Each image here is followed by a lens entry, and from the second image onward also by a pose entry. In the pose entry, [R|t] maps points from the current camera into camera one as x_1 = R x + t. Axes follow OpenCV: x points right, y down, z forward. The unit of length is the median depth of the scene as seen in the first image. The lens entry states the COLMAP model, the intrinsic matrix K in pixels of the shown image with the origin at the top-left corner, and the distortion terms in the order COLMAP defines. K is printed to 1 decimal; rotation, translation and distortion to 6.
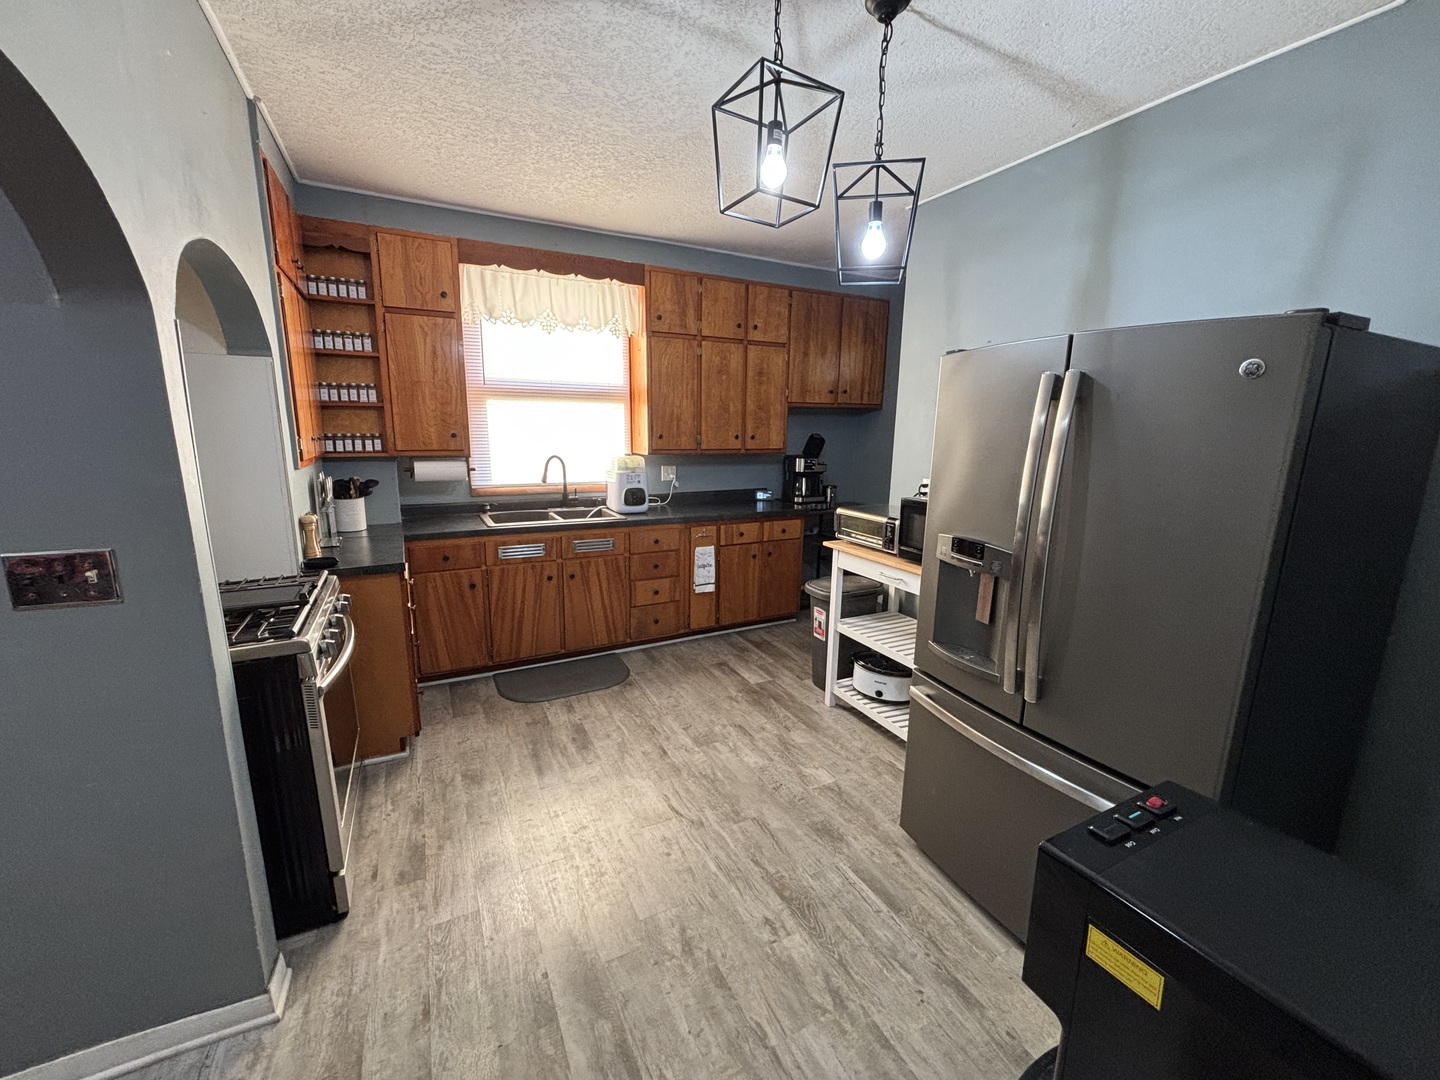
lens RADIAL K [[580.6, 0, 723.6], [0, 580.6, 538.1], [0, 0, 1]] dist [0.002594, 0.000418]
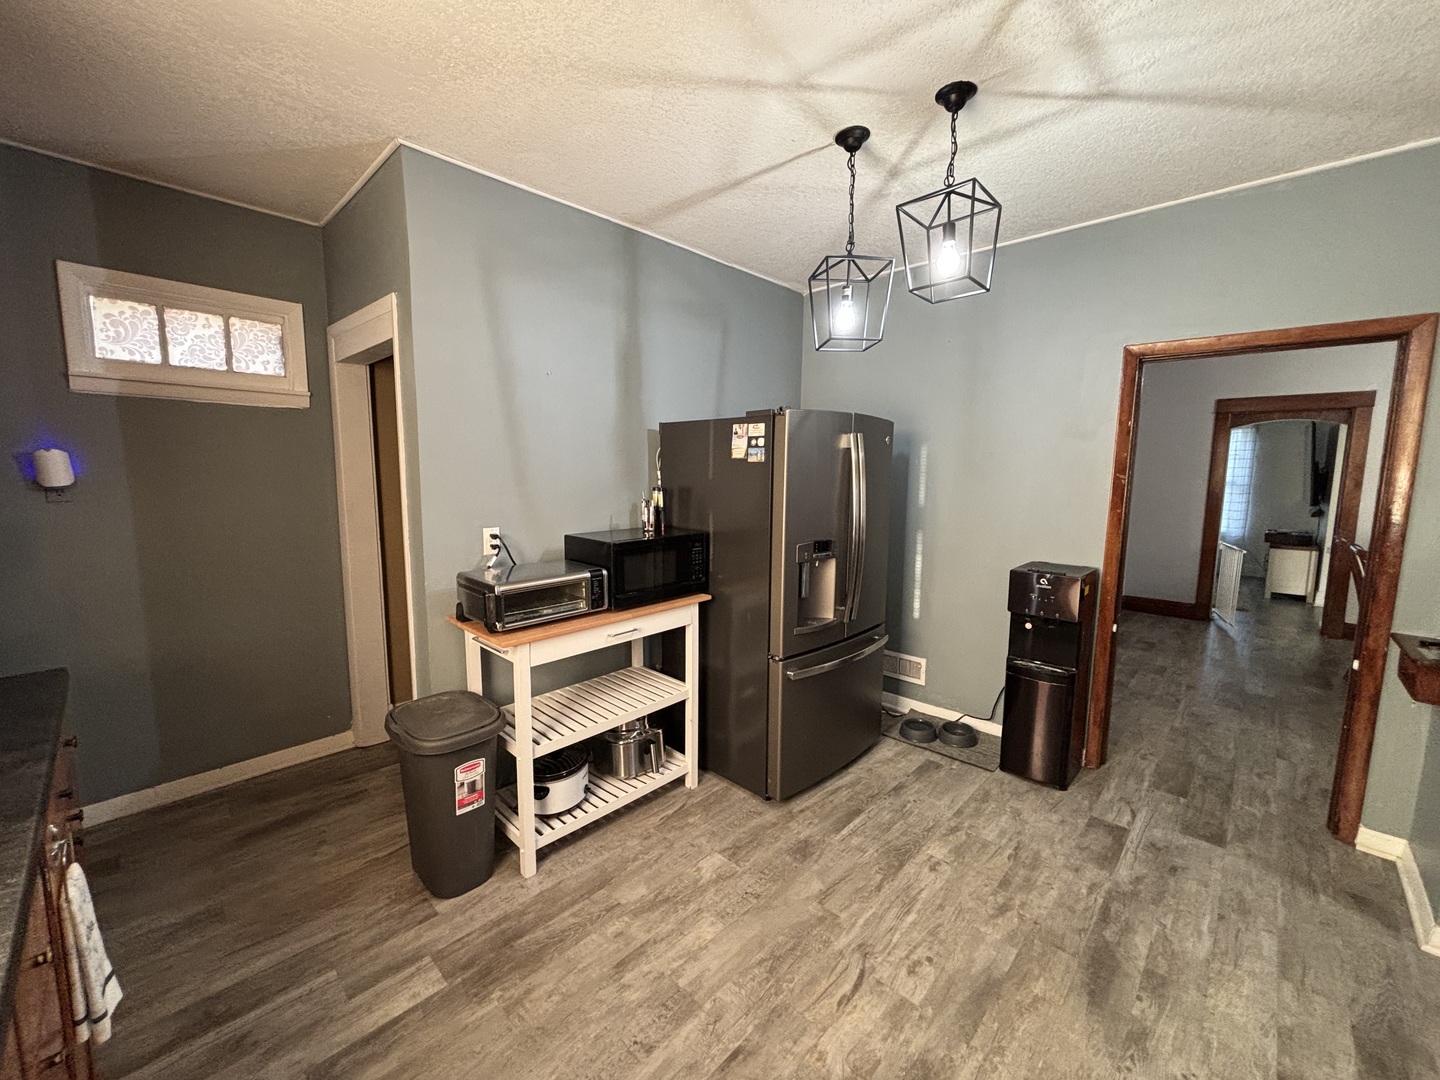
lens RADIAL K [[580.6, 0, 723.2], [0, 580.6, 538.0], [0, 0, 1]] dist [0.002594, 0.000418]
pose [[-0.320966, -0.131614, 0.937901, -0.648719], [0.174990, 0.965006, 0.195302, -0.249385], [-0.930784, 0.226808, -0.286703, 1.248527]]
